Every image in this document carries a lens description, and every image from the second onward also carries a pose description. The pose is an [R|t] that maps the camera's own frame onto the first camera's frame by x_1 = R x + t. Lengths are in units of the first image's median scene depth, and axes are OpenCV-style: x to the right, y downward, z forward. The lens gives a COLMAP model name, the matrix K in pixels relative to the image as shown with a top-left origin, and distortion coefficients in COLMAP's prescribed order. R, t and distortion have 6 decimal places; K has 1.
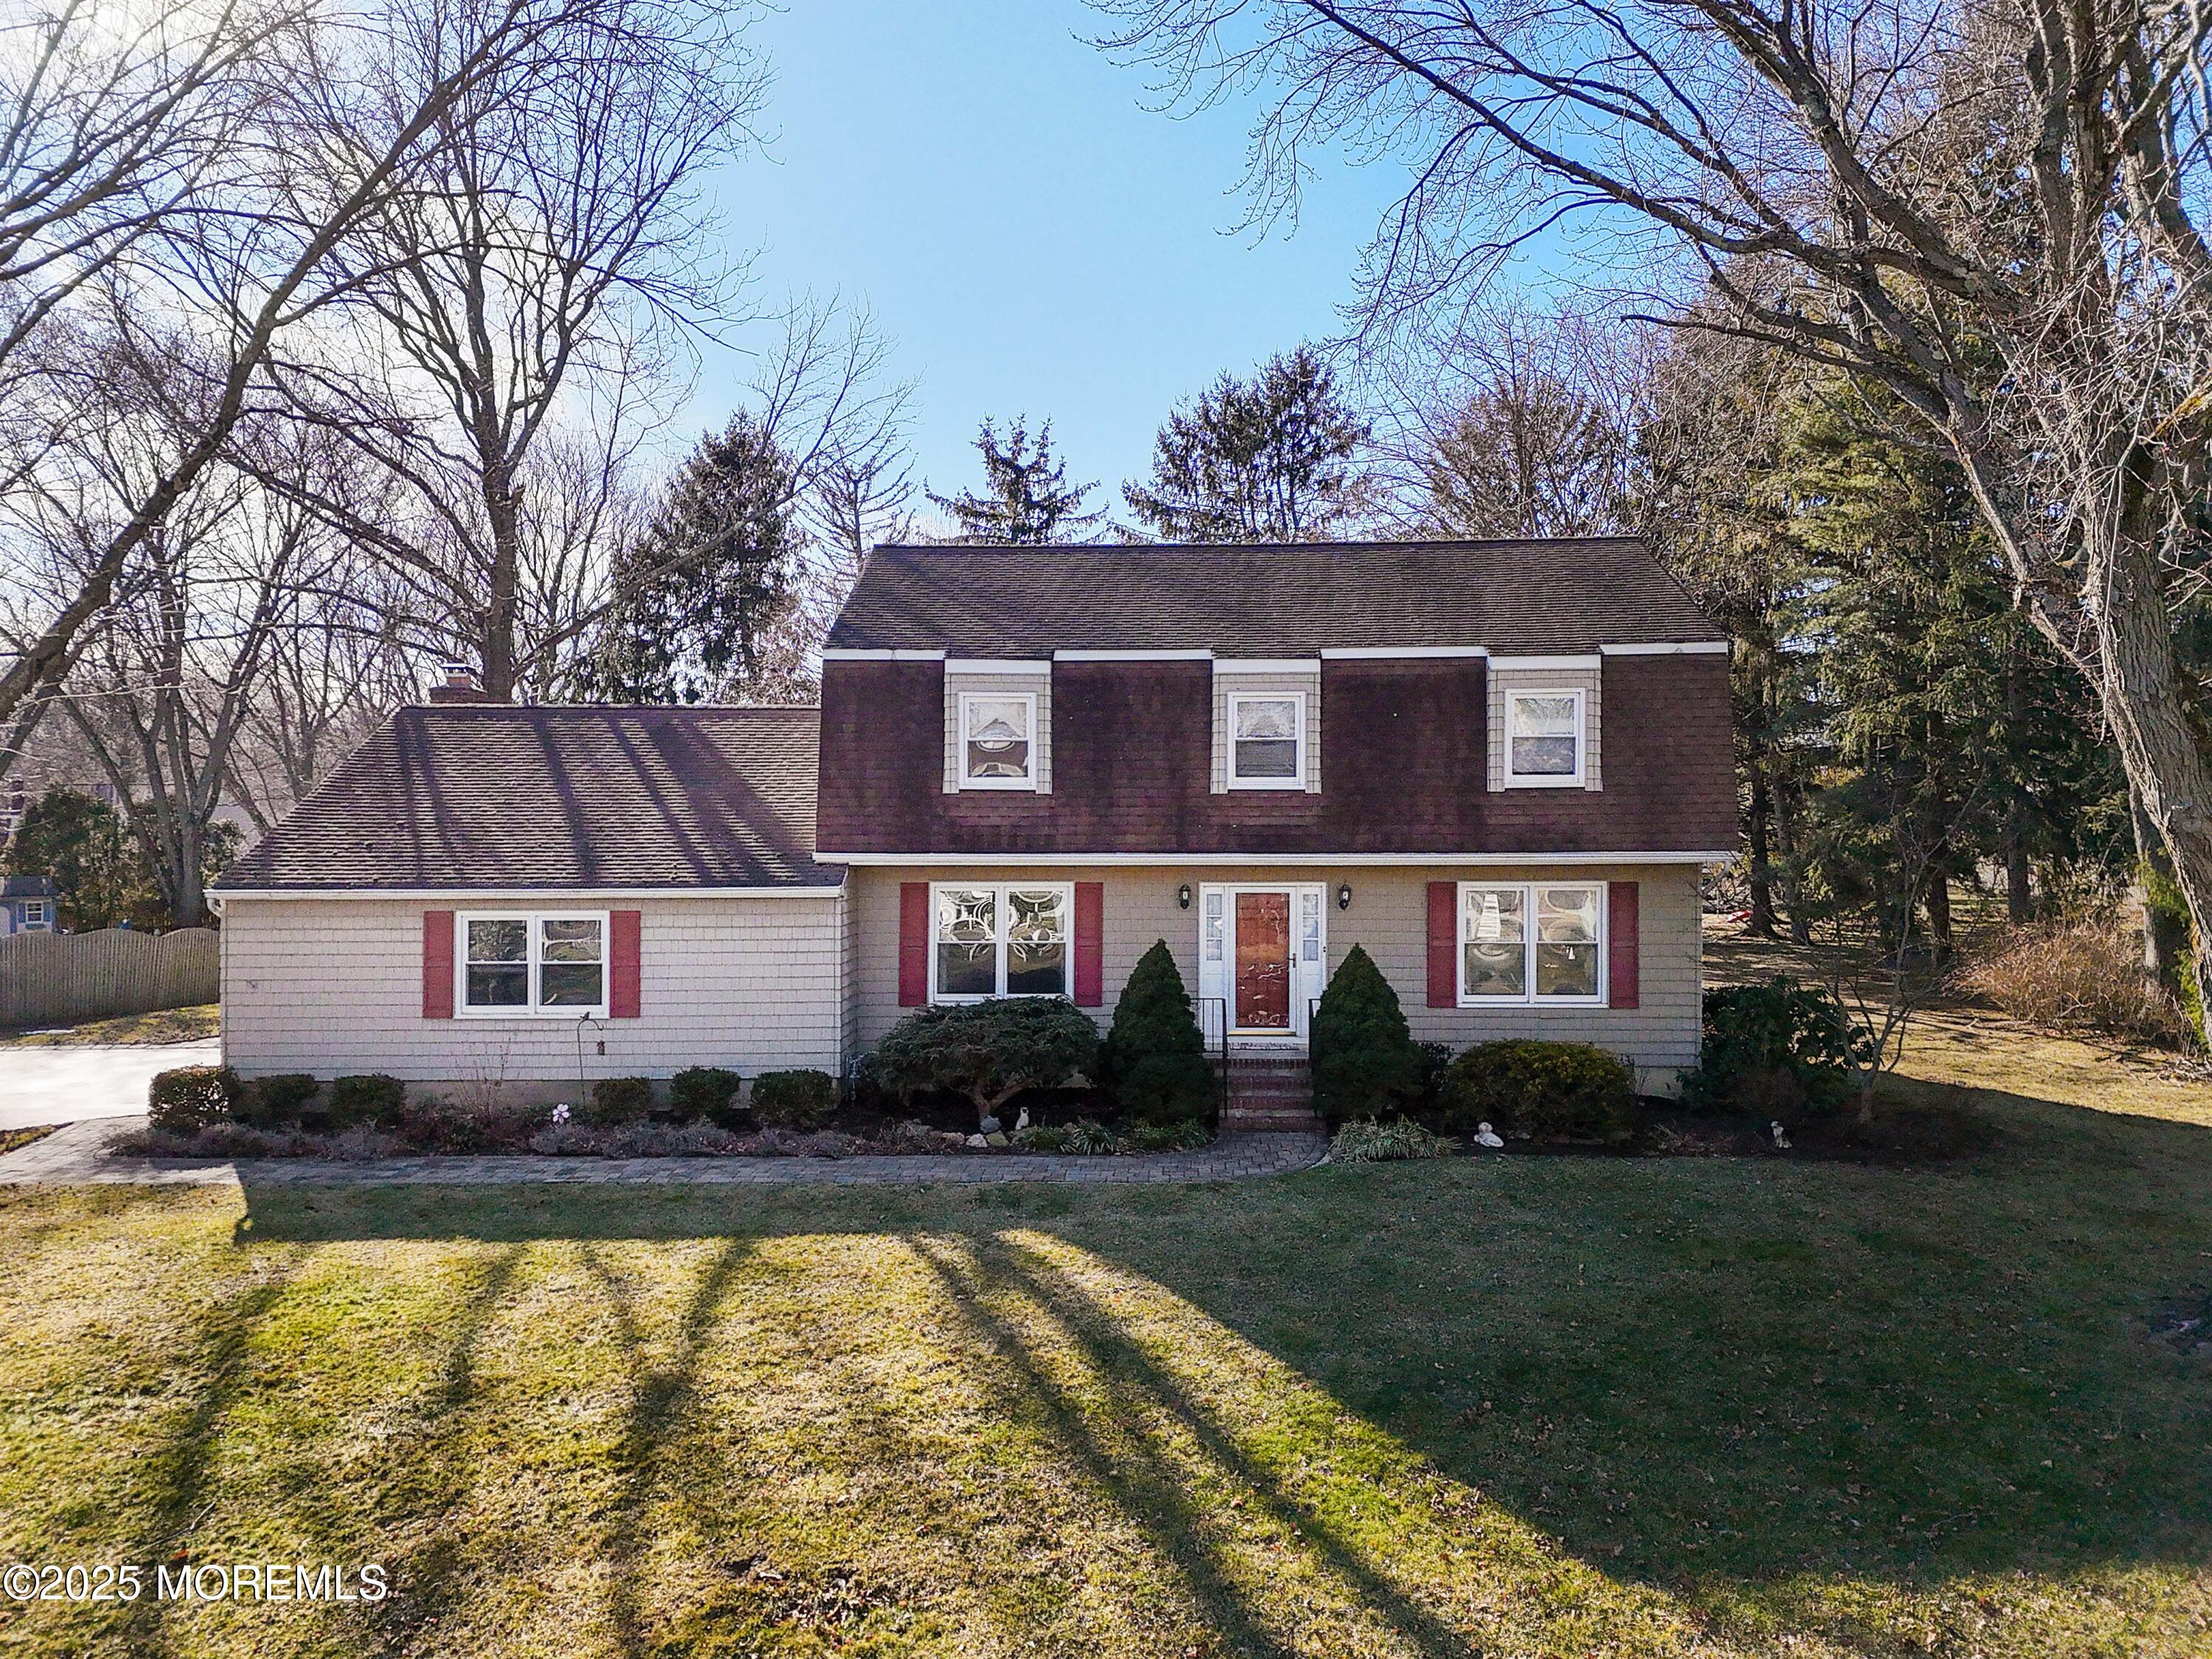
lens RADIAL K [[1749.6, 0, 1090.4], [0, 1749.6, 835.6], [0, 0, 1]] dist [0.073979, -0.014077]
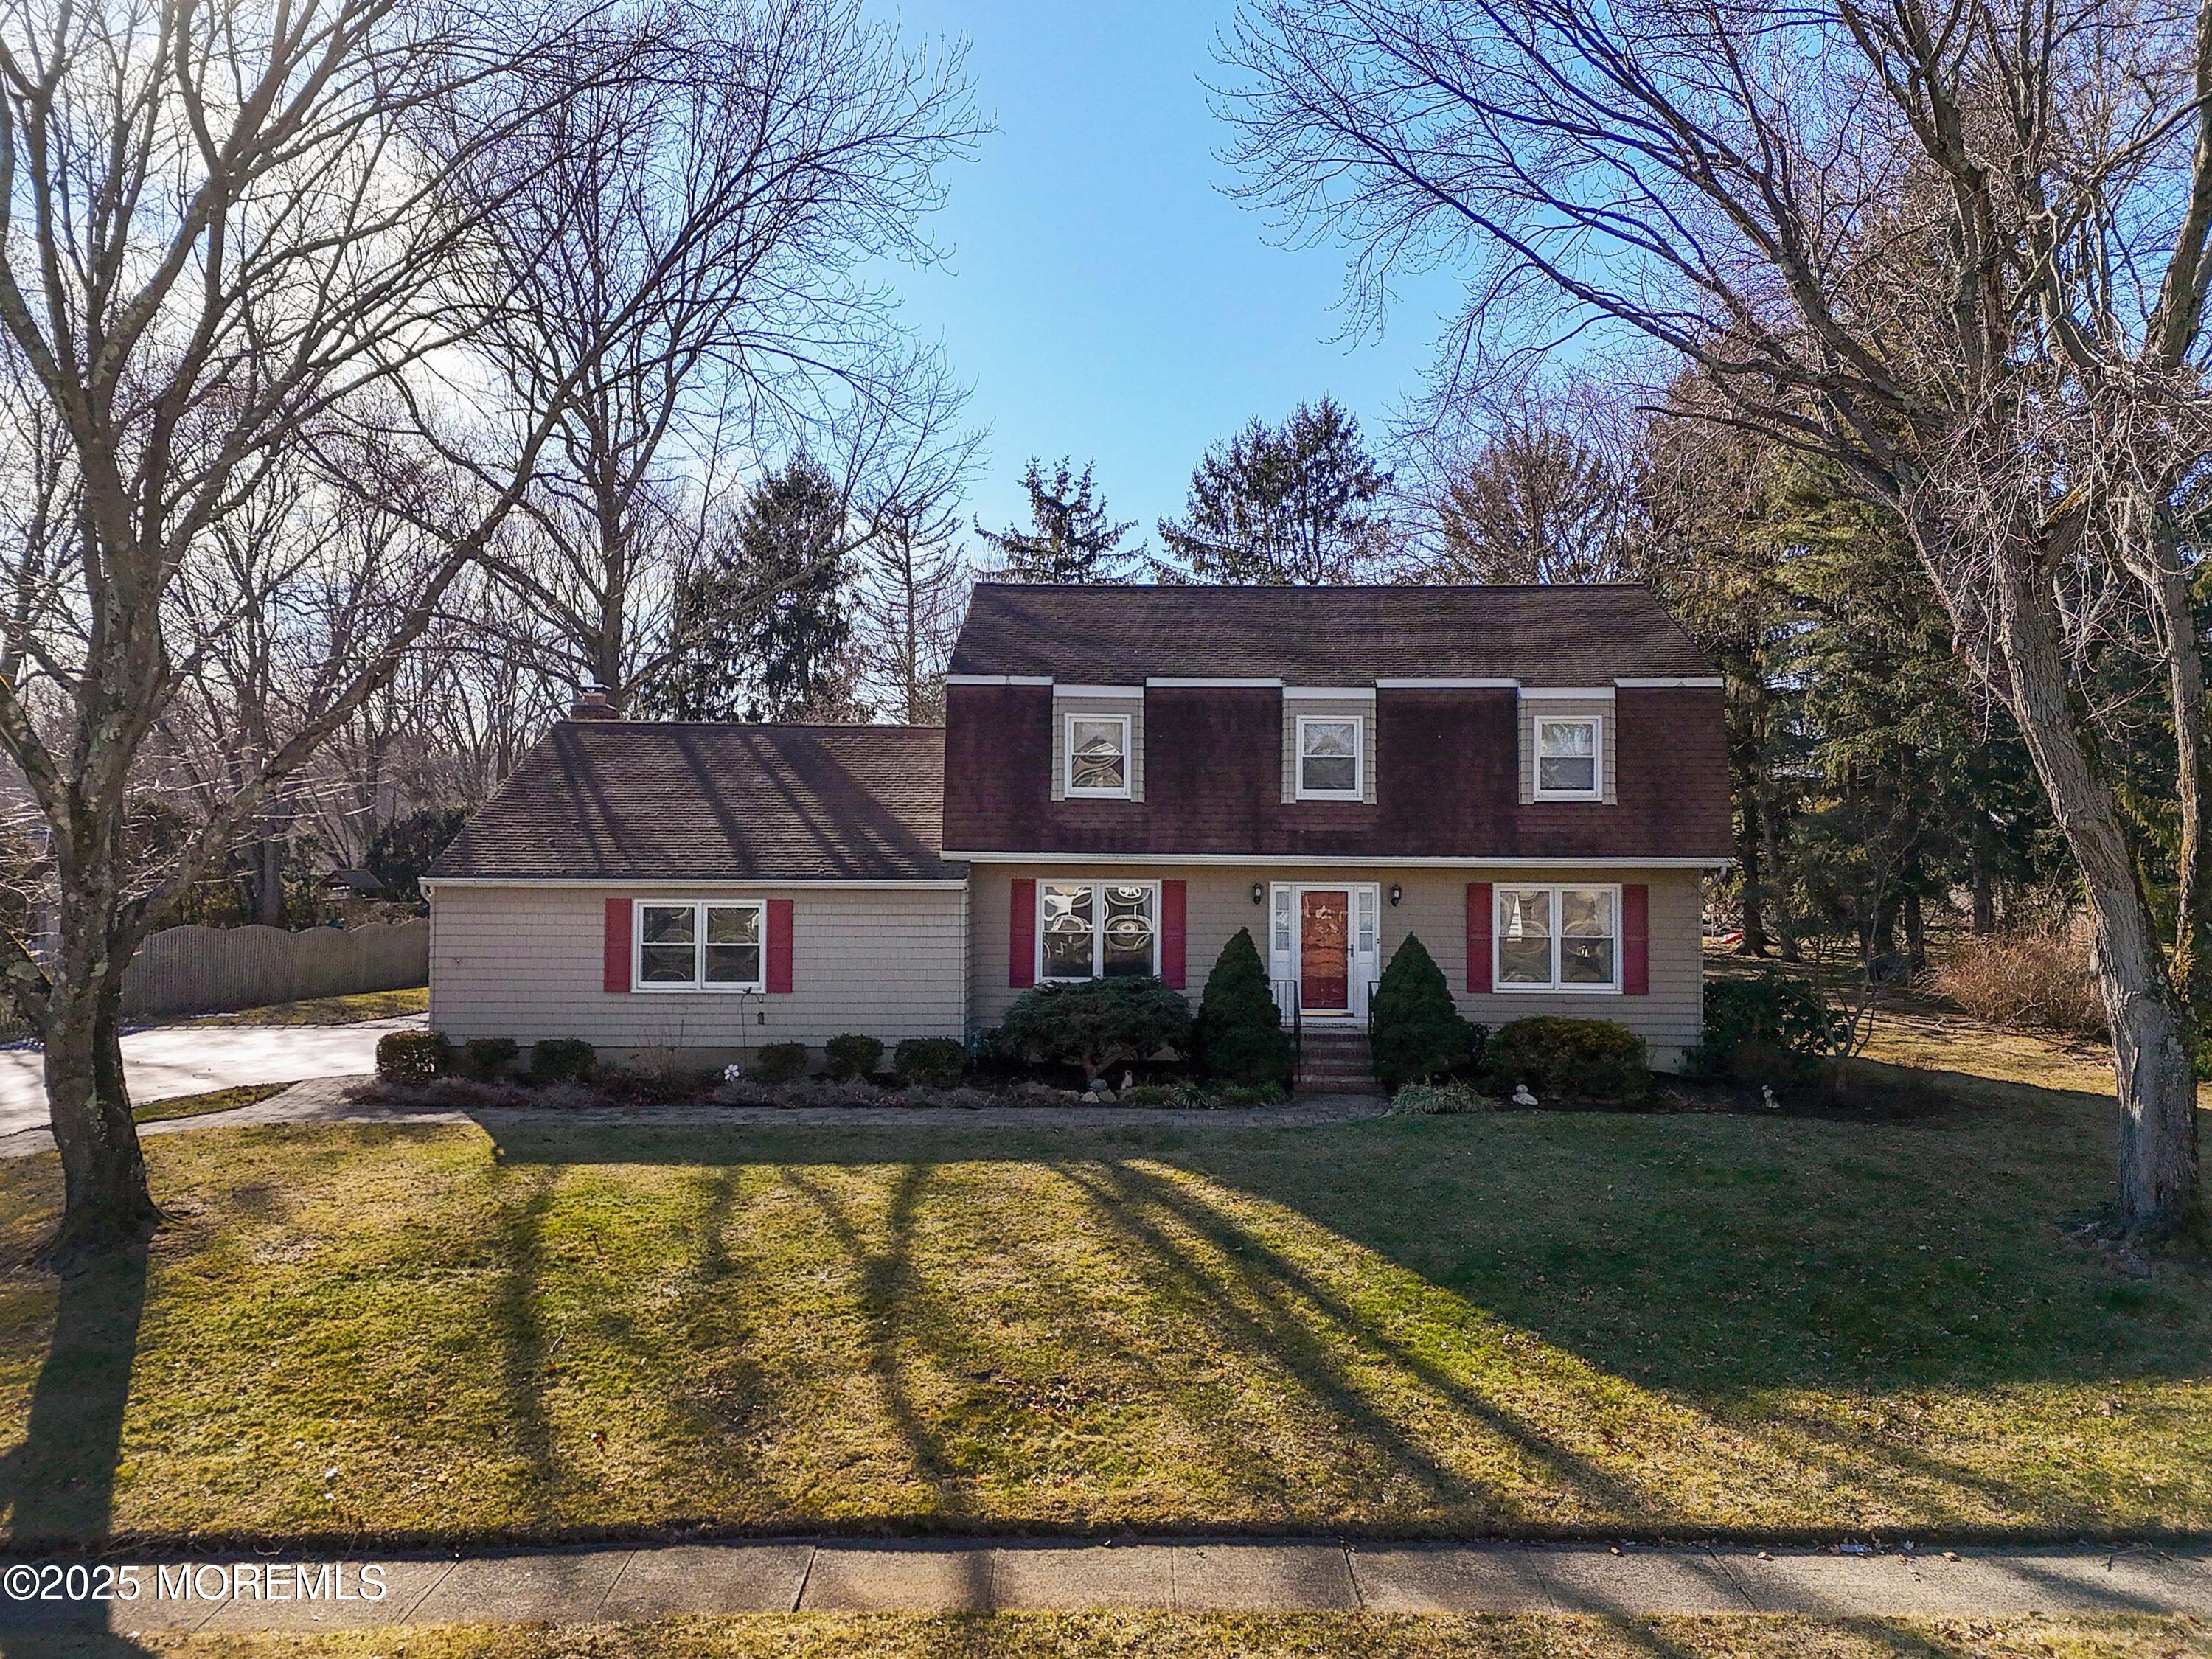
lens RADIAL K [[2009.2, 0, 1115.2], [0, 2009.2, 820.0], [0, 0, 1]] dist [0.108745, 0.005398]
pose [[0.998259, 0.007872, 0.058463, -0.118620], [-0.005698, 0.999289, -0.037260, 0.037103], [-0.058715, 0.036862, 0.997594, -0.312847]]
